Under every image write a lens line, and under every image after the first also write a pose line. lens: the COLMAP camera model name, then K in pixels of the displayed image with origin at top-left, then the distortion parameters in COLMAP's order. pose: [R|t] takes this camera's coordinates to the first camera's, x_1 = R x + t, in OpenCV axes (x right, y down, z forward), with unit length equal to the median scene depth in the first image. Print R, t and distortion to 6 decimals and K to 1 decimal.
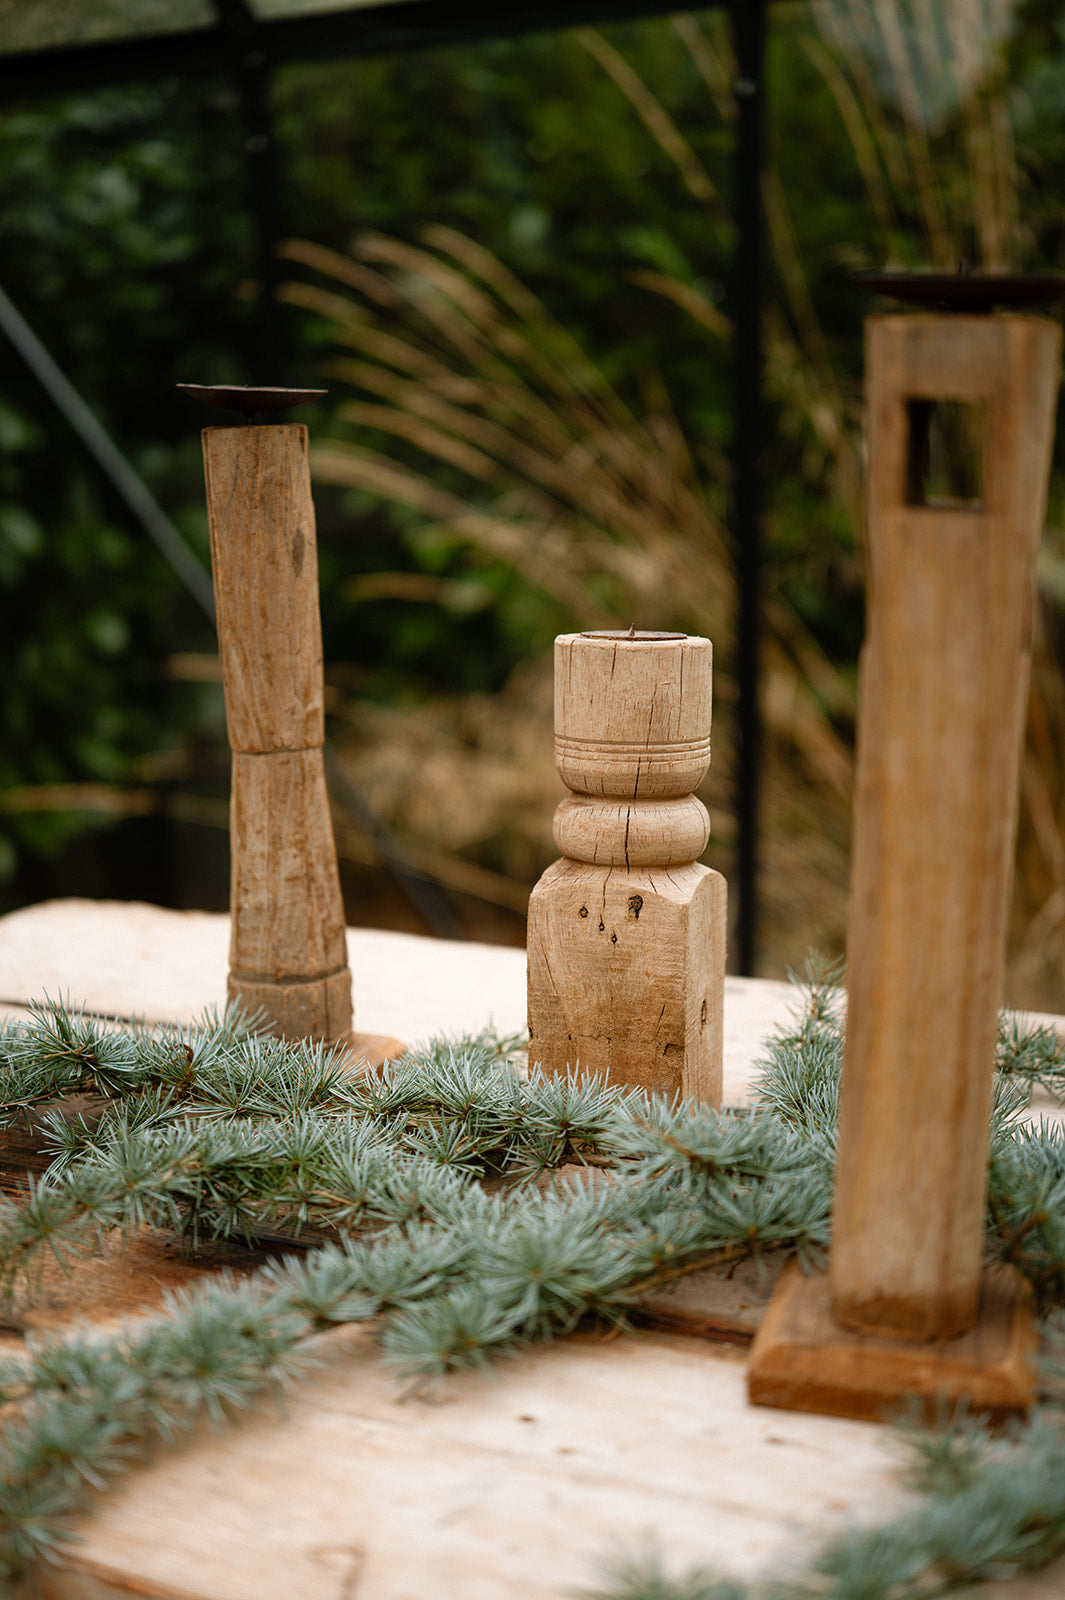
lens RADIAL K [[2010.0, 0, 532.5], [0, 2010.0, 800.0], [0, 0, 1]] dist [-0.011995, -0.001013]
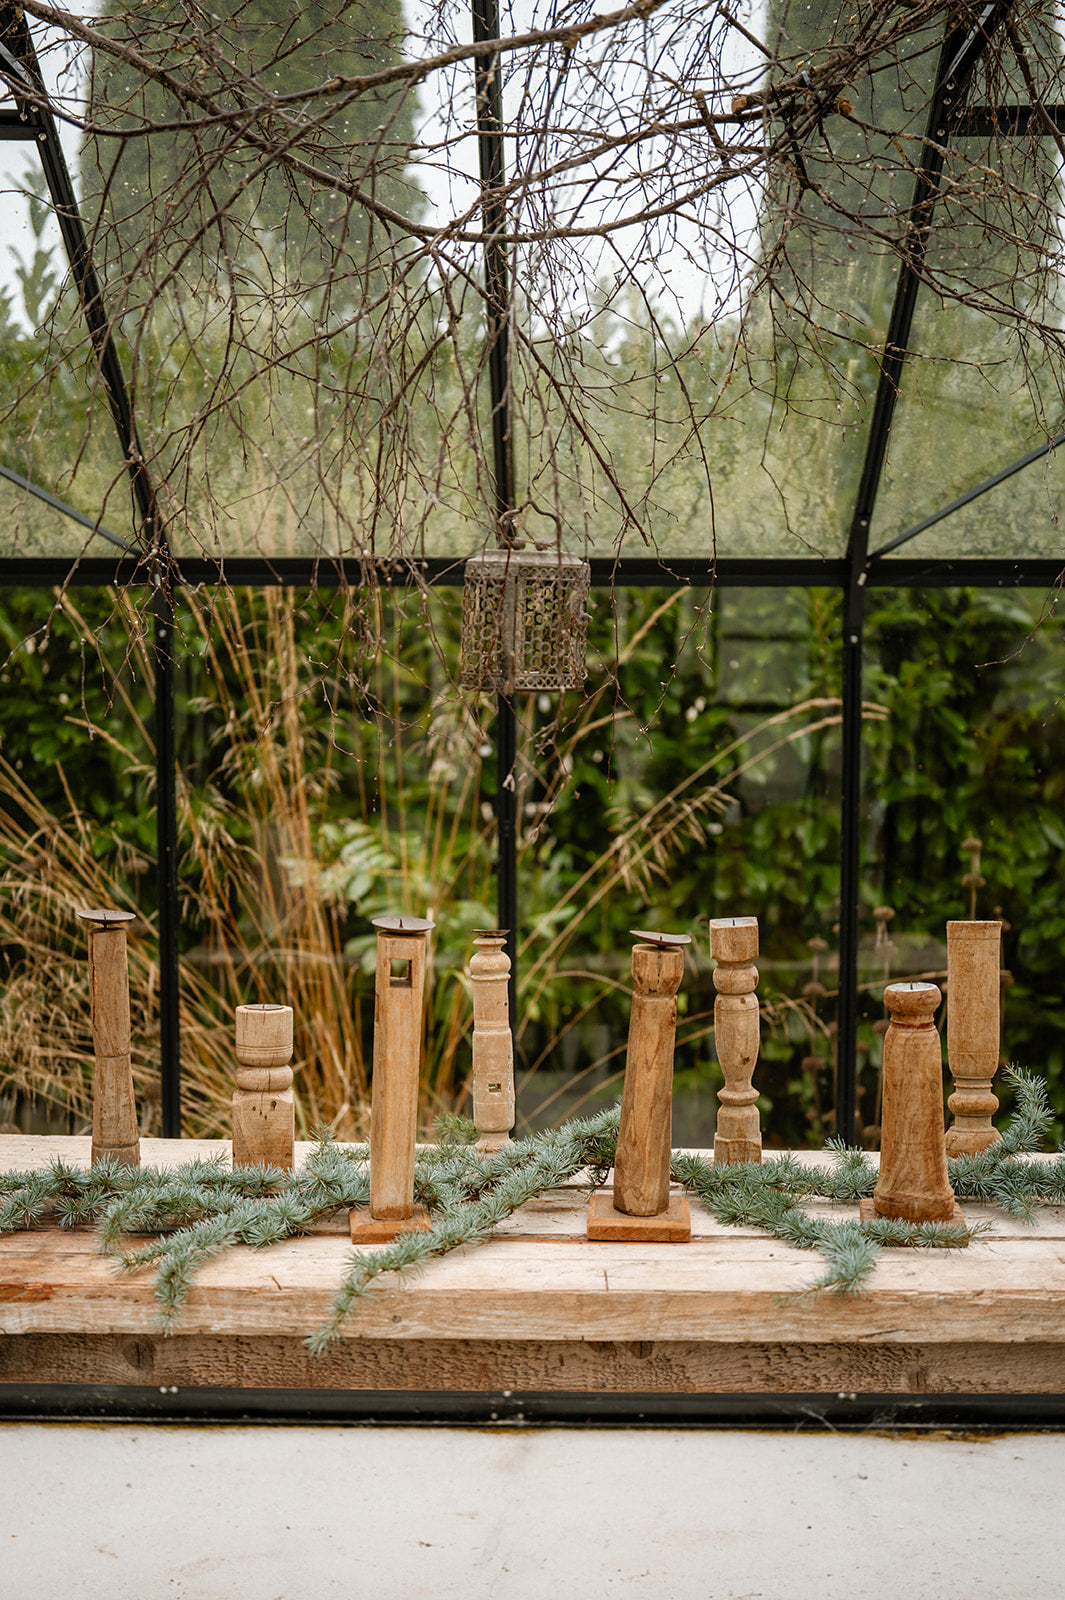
lens RADIAL K [[2010.0, 0, 532.5], [0, 2010.0, 800.0], [0, 0, 1]] dist [-0.011995, -0.001013]
pose [[0.922290, -0.014165, 0.386238, -0.844561], [0.057172, 0.993335, -0.100089, -0.084047], [-0.382246, 0.114393, 0.916953, -2.148365]]
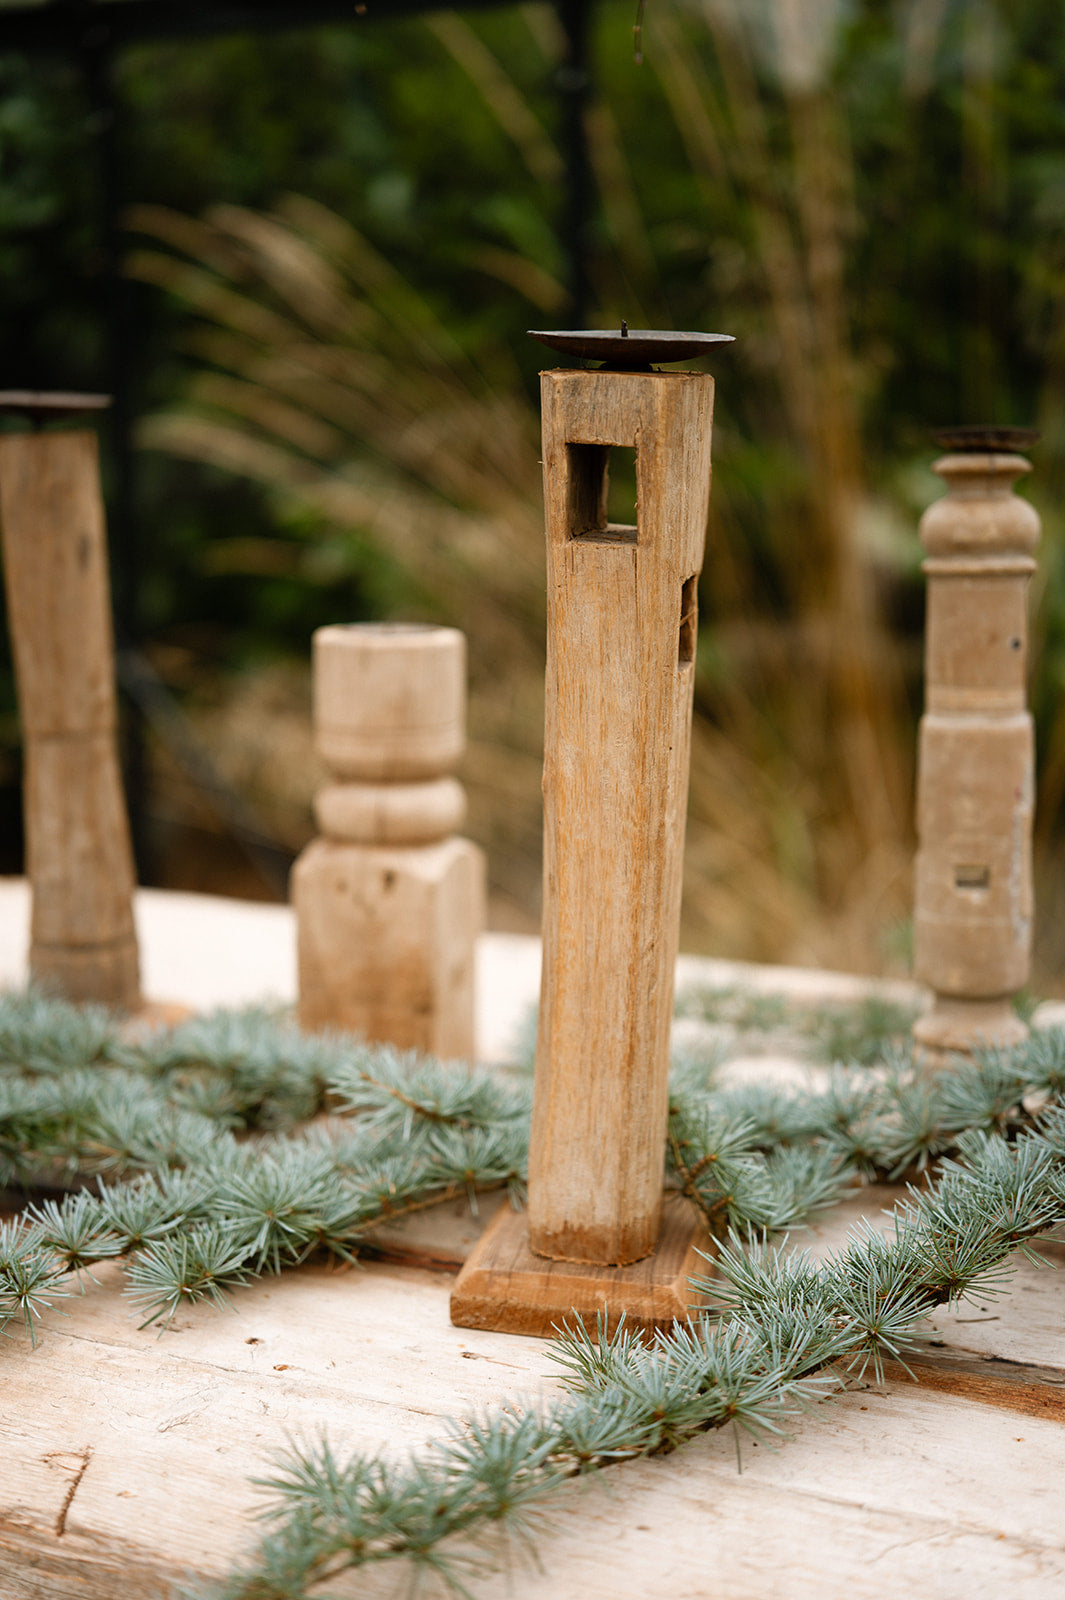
lens RADIAL K [[2010.0, 0, 532.5], [0, 2010.0, 800.0], [0, 0, 1]] dist [-0.011995, -0.001013]
pose [[0.998569, -0.004626, 0.053275, 0.085623], [0.003382, 0.999720, 0.023405, -0.019780], [-0.053369, -0.023191, 0.998306, -0.116197]]
